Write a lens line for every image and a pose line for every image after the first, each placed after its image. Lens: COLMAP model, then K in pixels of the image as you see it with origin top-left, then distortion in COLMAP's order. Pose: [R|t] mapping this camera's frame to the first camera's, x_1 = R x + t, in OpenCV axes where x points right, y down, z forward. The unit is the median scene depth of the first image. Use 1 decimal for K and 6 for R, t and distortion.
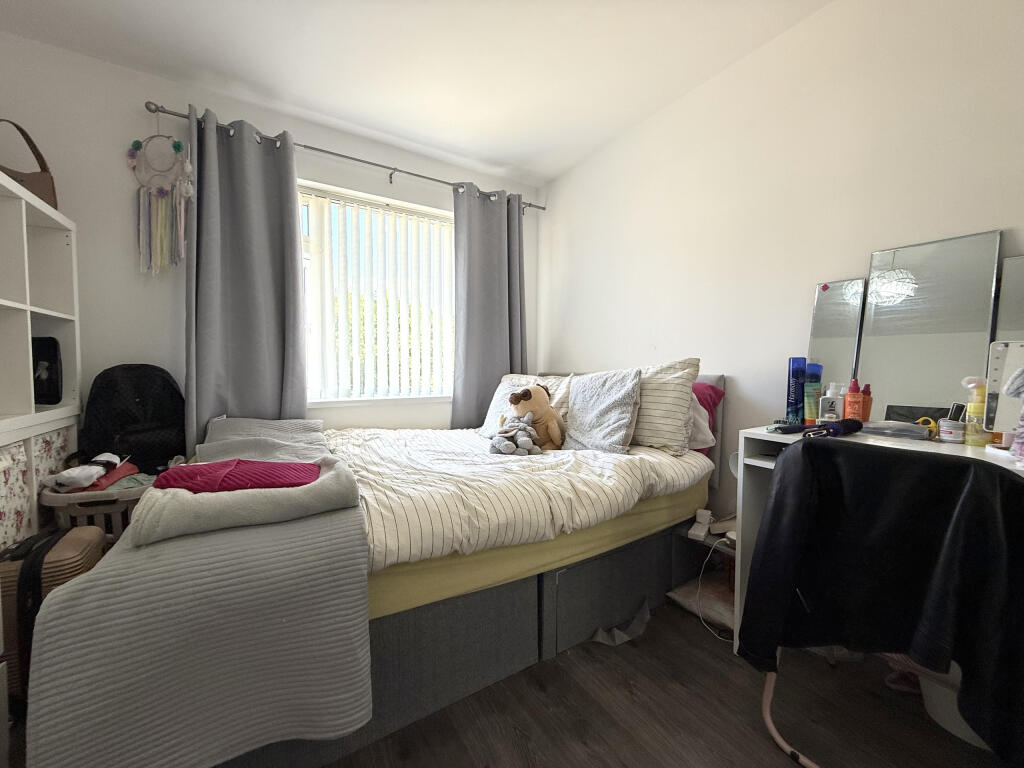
lens RADIAL K [[409.7, 0, 511.2], [0, 409.7, 382.4], [0, 0, 1]] dist [-0.001285, 0.000340]
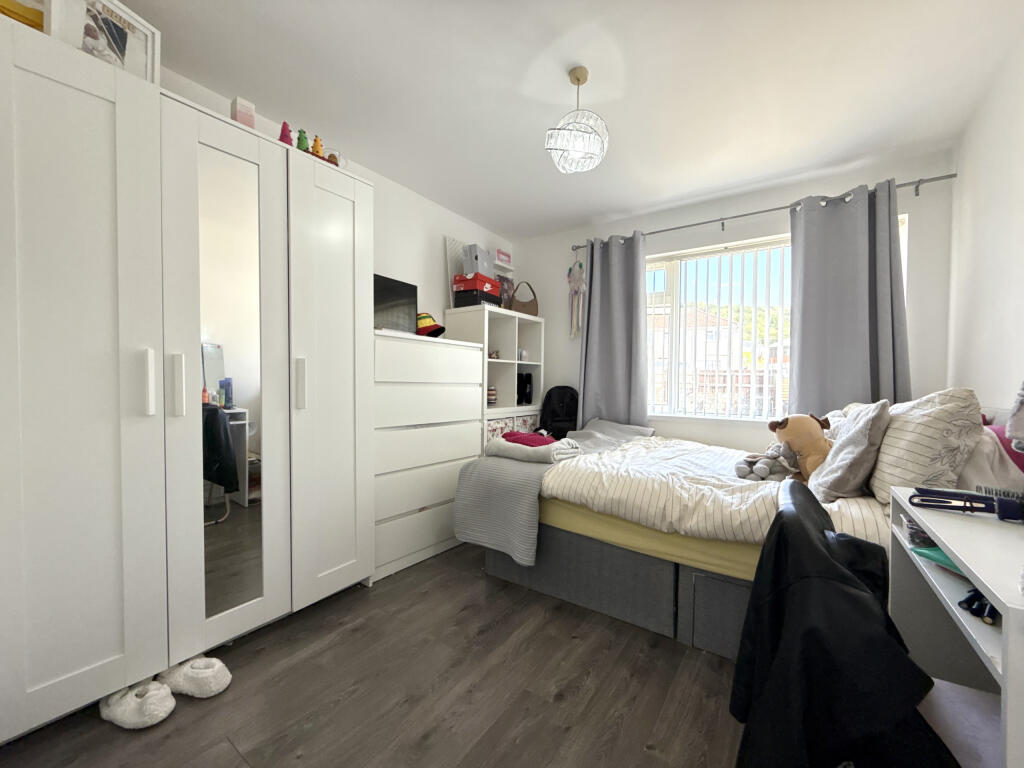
lens RADIAL K [[409.7, 0, 511.6], [0, 409.7, 384.4], [0, 0, 1]] dist [-0.001285, 0.000340]
pose [[0.390765, 0.011030, -0.920424, 0.723703], [-0.049379, 0.998740, -0.008996, -0.021836], [0.919165, 0.048965, 0.390817, 0.039075]]
